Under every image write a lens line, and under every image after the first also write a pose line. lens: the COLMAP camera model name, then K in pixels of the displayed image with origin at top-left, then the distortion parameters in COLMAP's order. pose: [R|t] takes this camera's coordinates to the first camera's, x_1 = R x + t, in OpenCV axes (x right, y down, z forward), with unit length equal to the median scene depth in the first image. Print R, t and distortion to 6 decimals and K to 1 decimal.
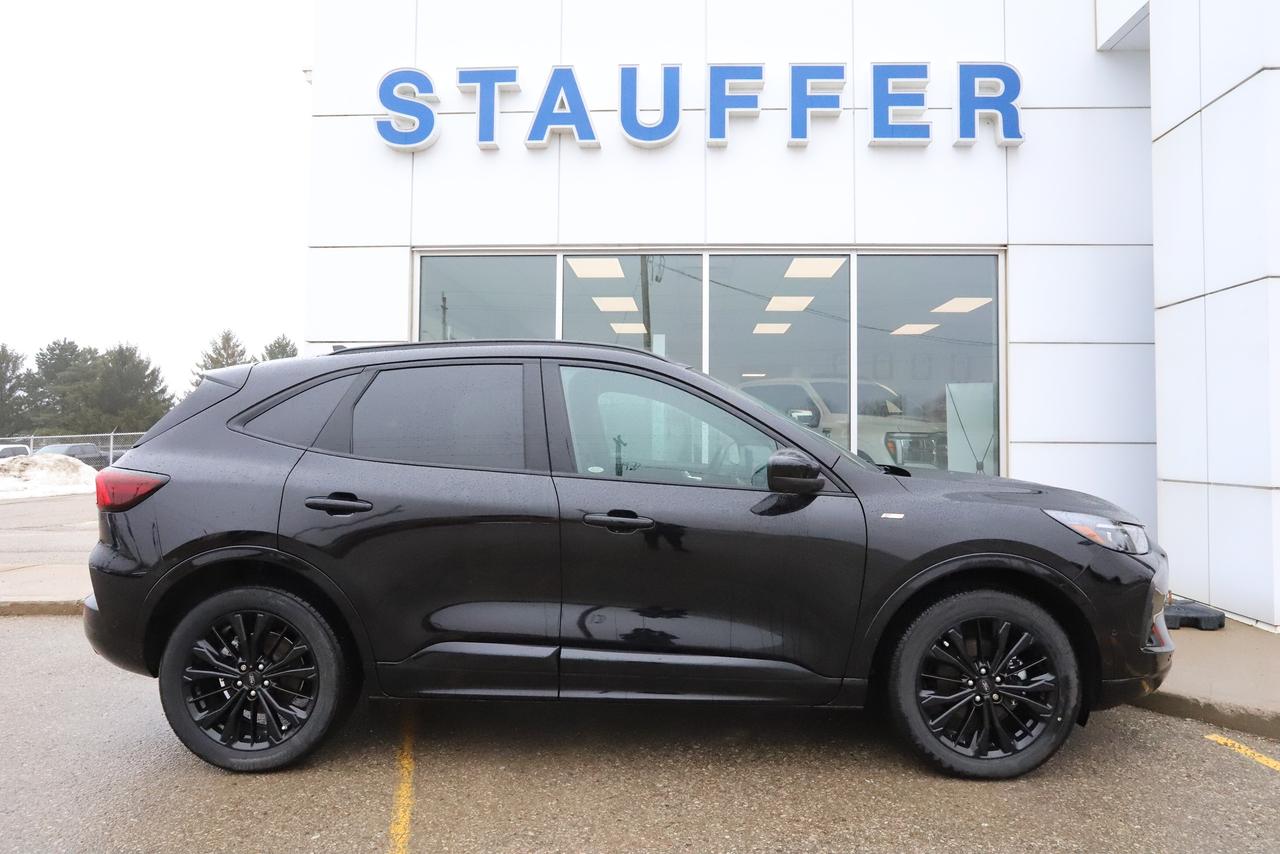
lens RADIAL K [[801.8, 0, 640.0], [0, 801.8, 427.0], [0, 0, 1]] dist [-0.006771, -0.001267]
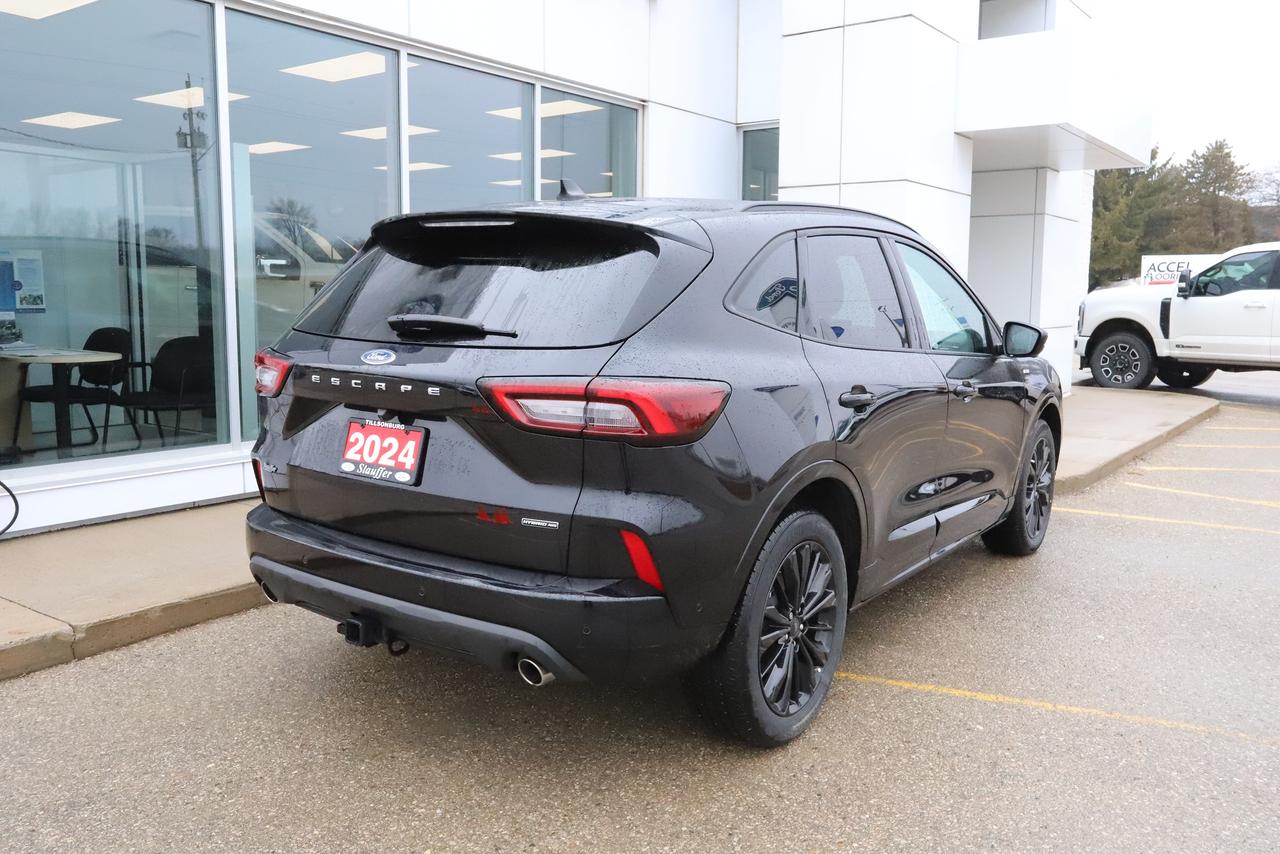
lens RADIAL K [[1045.5, 0, 640.0], [0, 1045.5, 427.0], [0, 0, 1]] dist [-0.014634, 0.002737]
pose [[0.541366, -0.110413, 0.833506, -1.396568], [-0.019689, 0.989403, 0.143852, -0.029063], [-0.840557, -0.094287, 0.533455, 0.582892]]
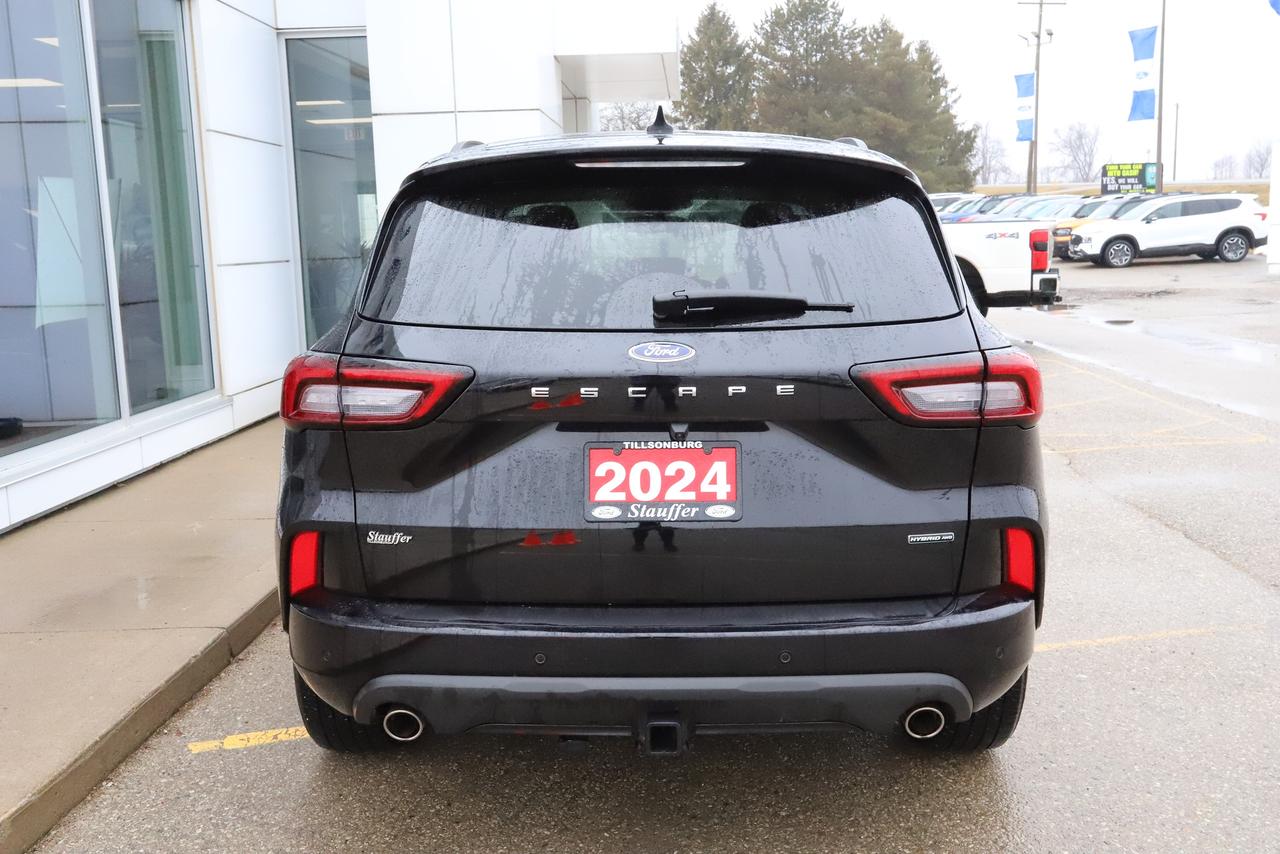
lens RADIAL K [[1226.5, 0, 640.0], [0, 1226.5, 427.0], [0, 0, 1]] dist [0.001891, 0.026330]
pose [[-0.042657, -0.163640, 0.985597, -1.518388], [0.005575, 0.986441, 0.164021, -0.033362], [-0.999074, 0.012491, -0.041167, 1.331953]]
